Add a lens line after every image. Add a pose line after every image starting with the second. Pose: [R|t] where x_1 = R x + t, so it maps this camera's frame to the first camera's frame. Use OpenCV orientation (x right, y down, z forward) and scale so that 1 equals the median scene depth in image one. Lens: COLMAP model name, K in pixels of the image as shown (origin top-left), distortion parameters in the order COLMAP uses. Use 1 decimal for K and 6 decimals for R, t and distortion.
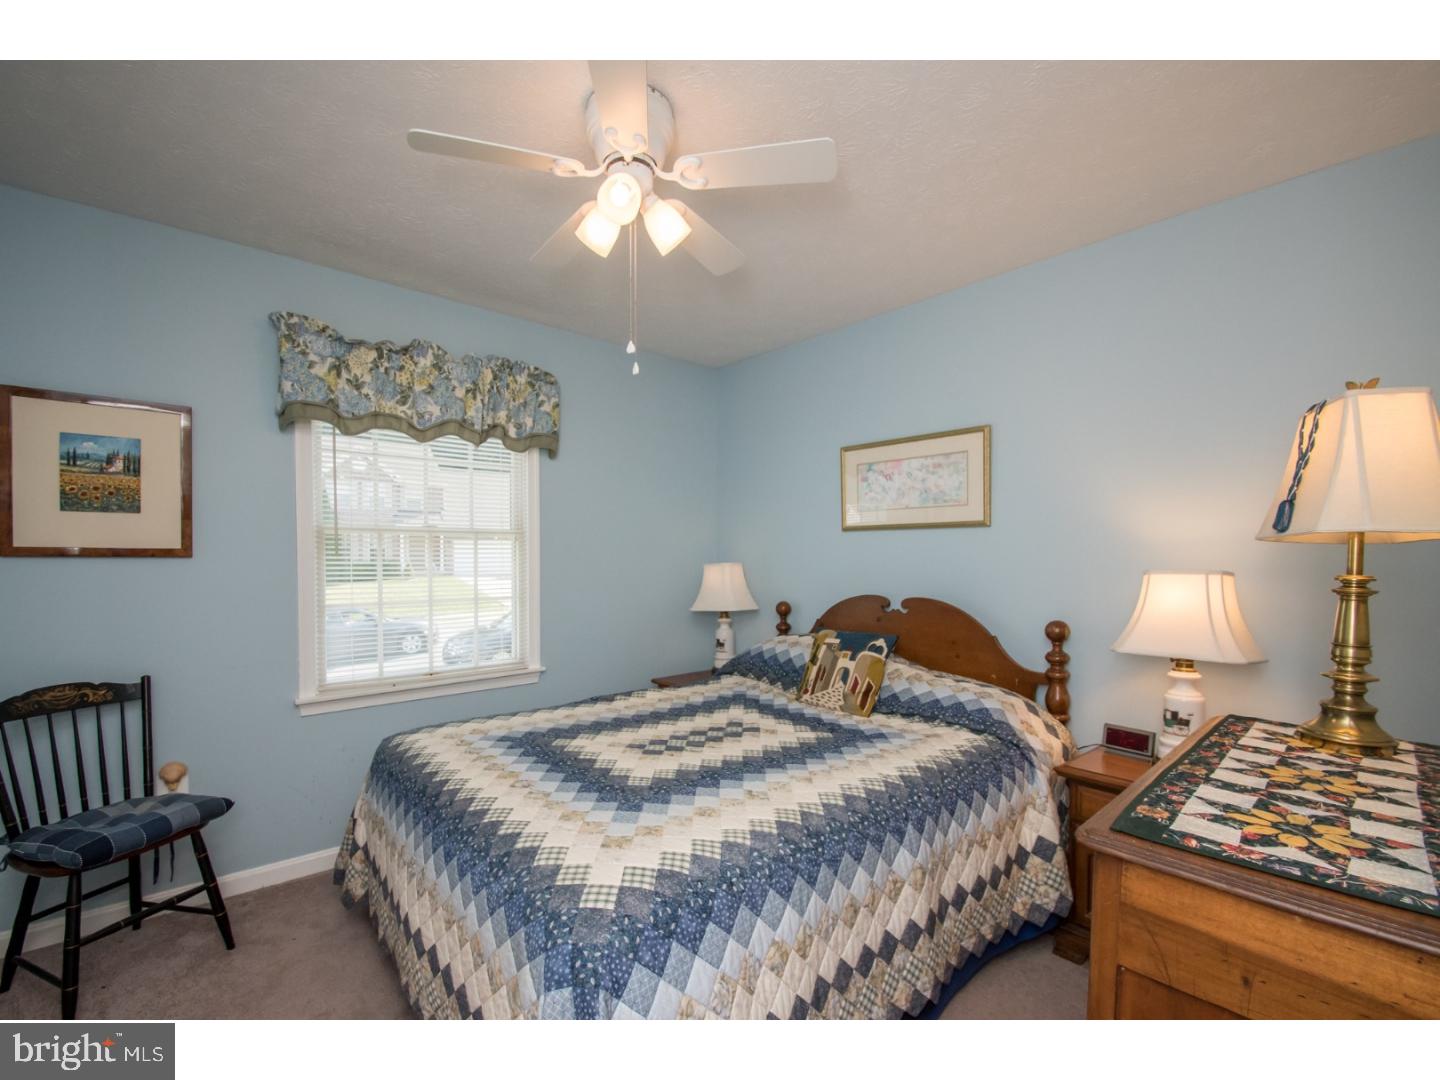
lens RADIAL K [[651.8, 0, 698.5], [0, 651.8, 546.8], [0, 0, 1]] dist [-0.000046, 0.000035]
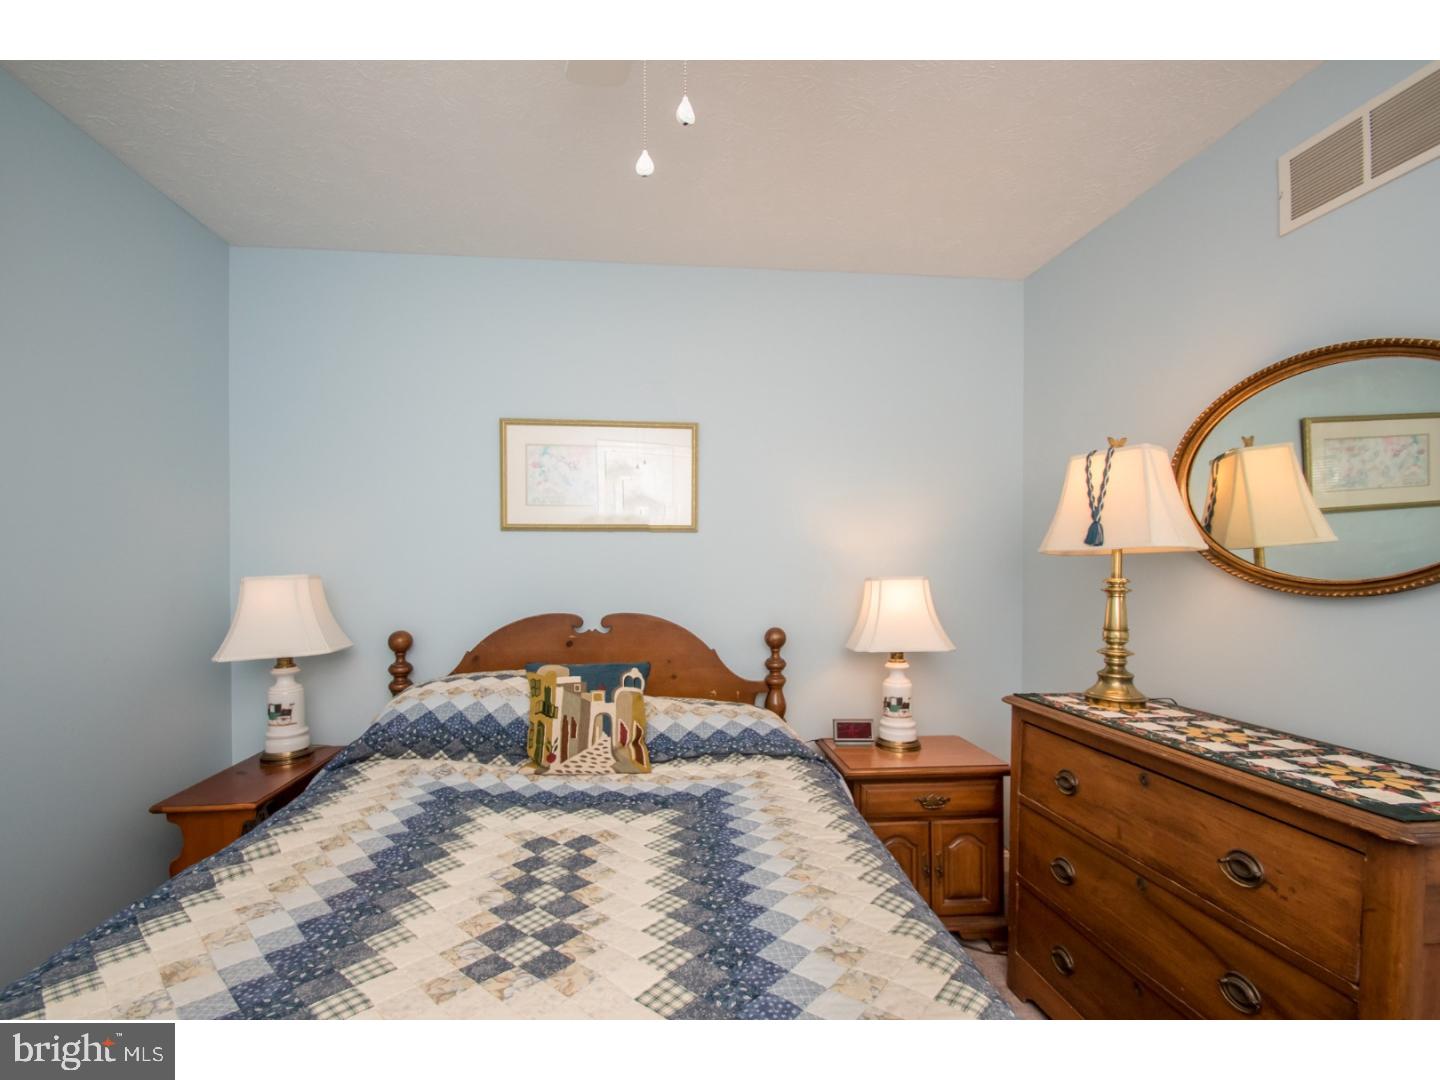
lens RADIAL K [[632.5, 0, 700.0], [0, 632.5, 569.5], [0, 0, 1]] dist [0.010325, -0.015616]
pose [[0.570771, -0.004225, 0.821098, -0.314899], [-0.012752, 0.999821, 0.014009, 0.009648], [-0.821010, -0.018466, 0.570615, 0.514886]]
